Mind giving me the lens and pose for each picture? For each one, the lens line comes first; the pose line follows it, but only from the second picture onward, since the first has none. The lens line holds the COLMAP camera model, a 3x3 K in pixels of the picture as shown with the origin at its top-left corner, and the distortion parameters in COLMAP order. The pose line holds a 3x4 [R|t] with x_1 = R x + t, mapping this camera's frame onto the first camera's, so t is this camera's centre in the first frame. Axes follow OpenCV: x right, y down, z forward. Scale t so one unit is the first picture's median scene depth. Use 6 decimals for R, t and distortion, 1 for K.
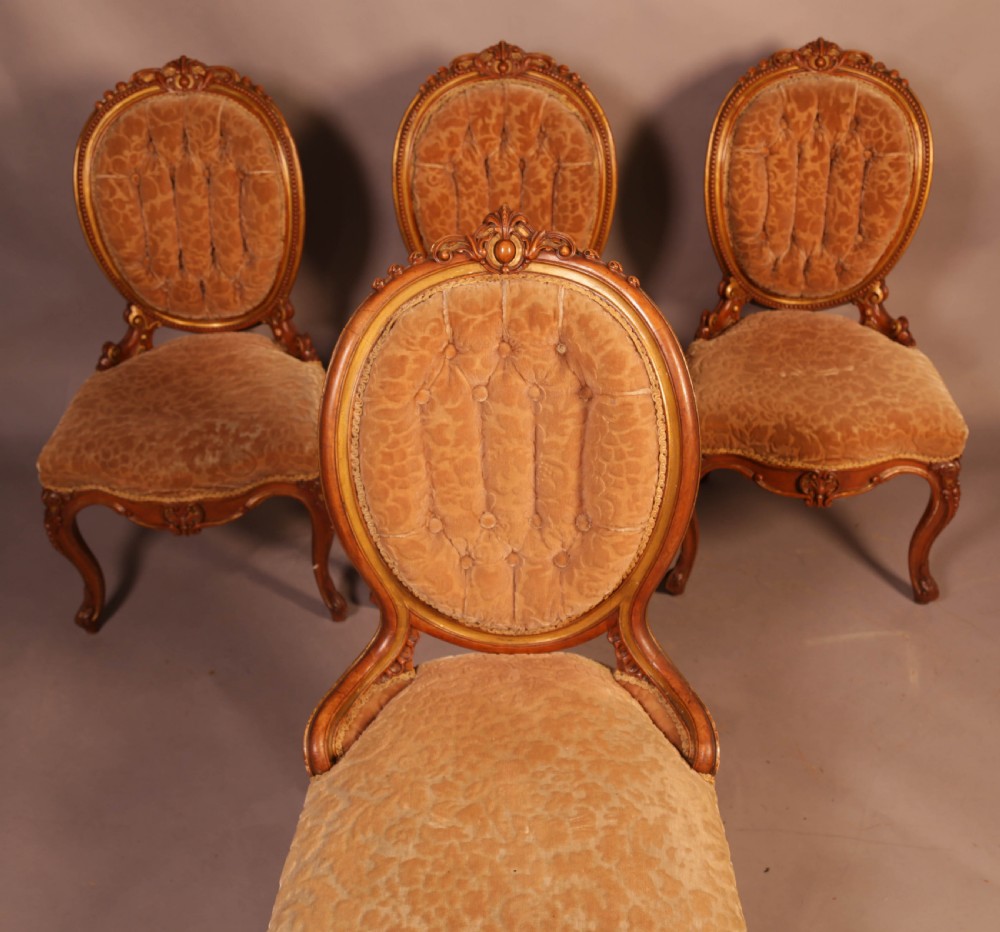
lens RADIAL K [[1085.3, 0, 499.4], [0, 1085.3, 454.9], [0, 0, 1]] dist [-0.037468, 0.000000]
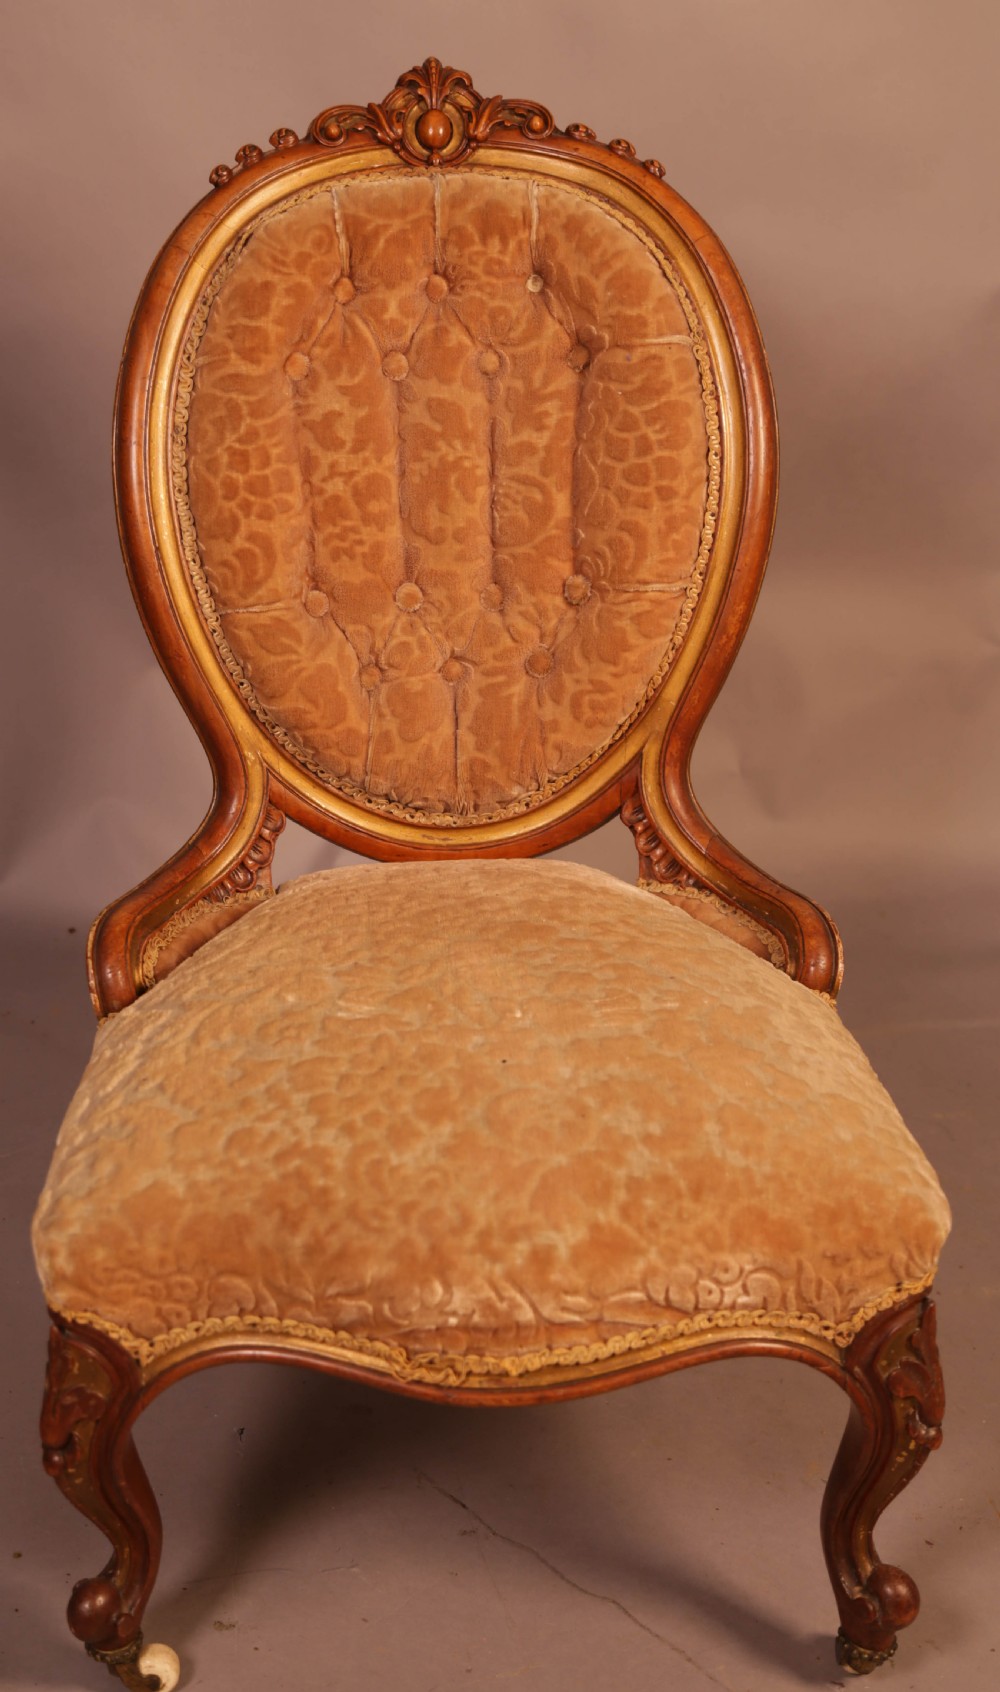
lens RADIAL K [[2015.8, 0, 398.0], [0, 2015.8, 821.6], [0, 0, 1]] dist [0.074156, 0.000000]
pose [[0.997977, -0.006515, 0.063249, -0.061855], [0.017502, 0.984459, -0.174740, 0.266021], [-0.061127, 0.175493, 0.982581, -0.014575]]
